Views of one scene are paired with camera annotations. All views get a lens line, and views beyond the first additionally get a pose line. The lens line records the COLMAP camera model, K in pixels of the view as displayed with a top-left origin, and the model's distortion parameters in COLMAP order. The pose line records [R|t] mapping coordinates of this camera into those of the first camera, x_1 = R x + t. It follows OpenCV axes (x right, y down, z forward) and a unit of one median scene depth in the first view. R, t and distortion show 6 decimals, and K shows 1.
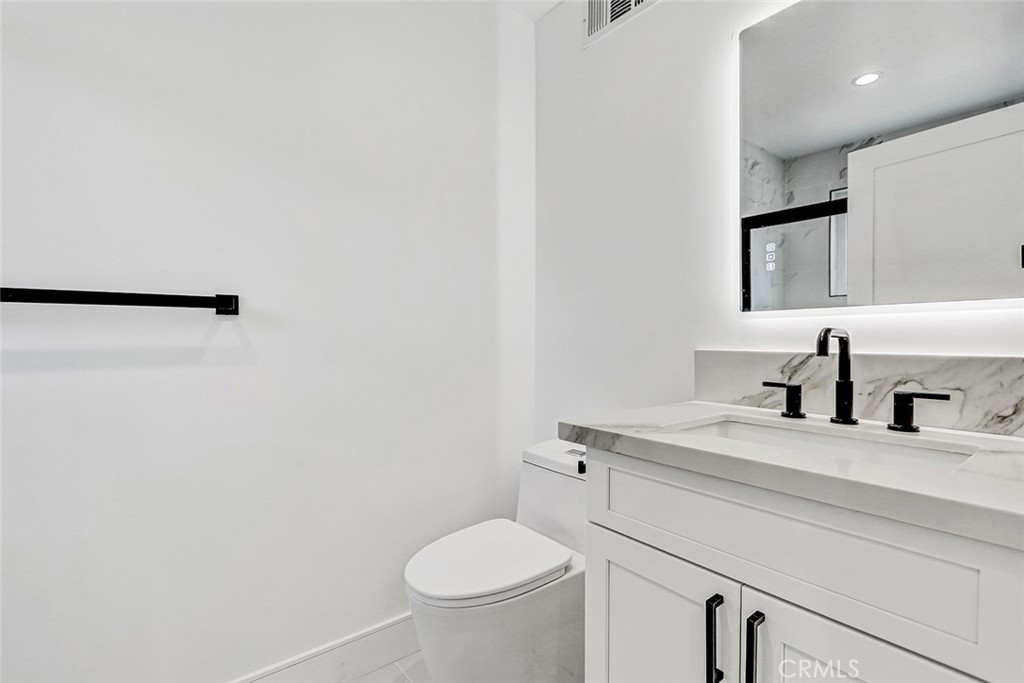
lens RADIAL K [[470.4, 0, 516.0], [0, 470.4, 343.1], [0, 0, 1]] dist [0.002225, -0.002863]
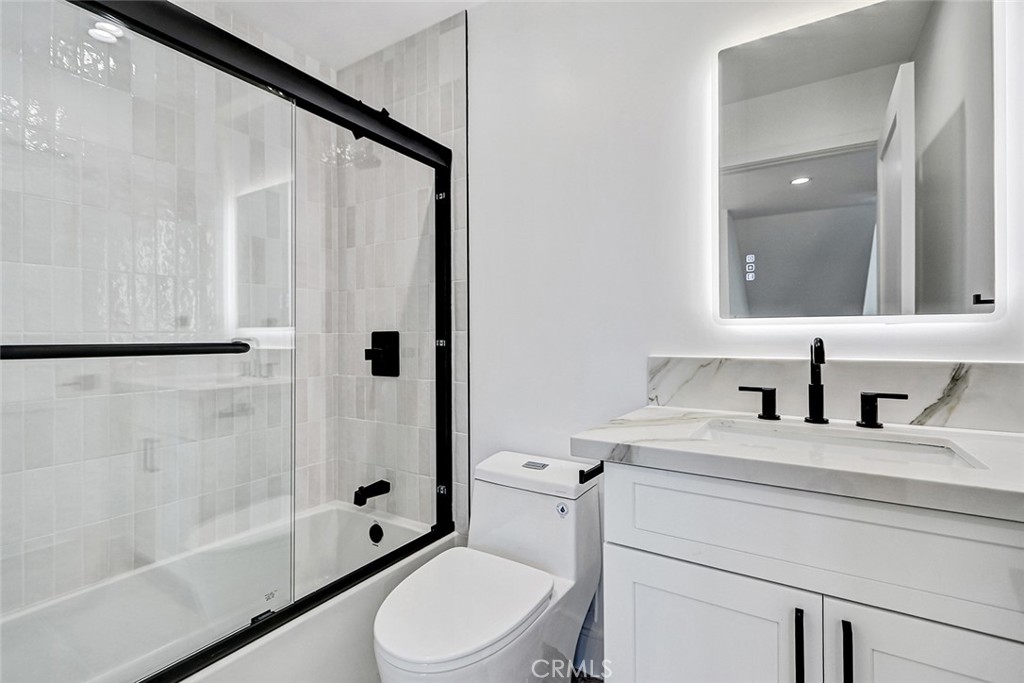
lens RADIAL K [[470.4, 0, 510.0], [0, 470.4, 342.0], [0, 0, 1]] dist [0.002225, -0.002863]
pose [[0.949031, -0.004192, 0.315156, -0.330571], [0.004526, 0.999990, -0.000326, -0.021015], [-0.315152, 0.001736, 0.949040, 0.184790]]
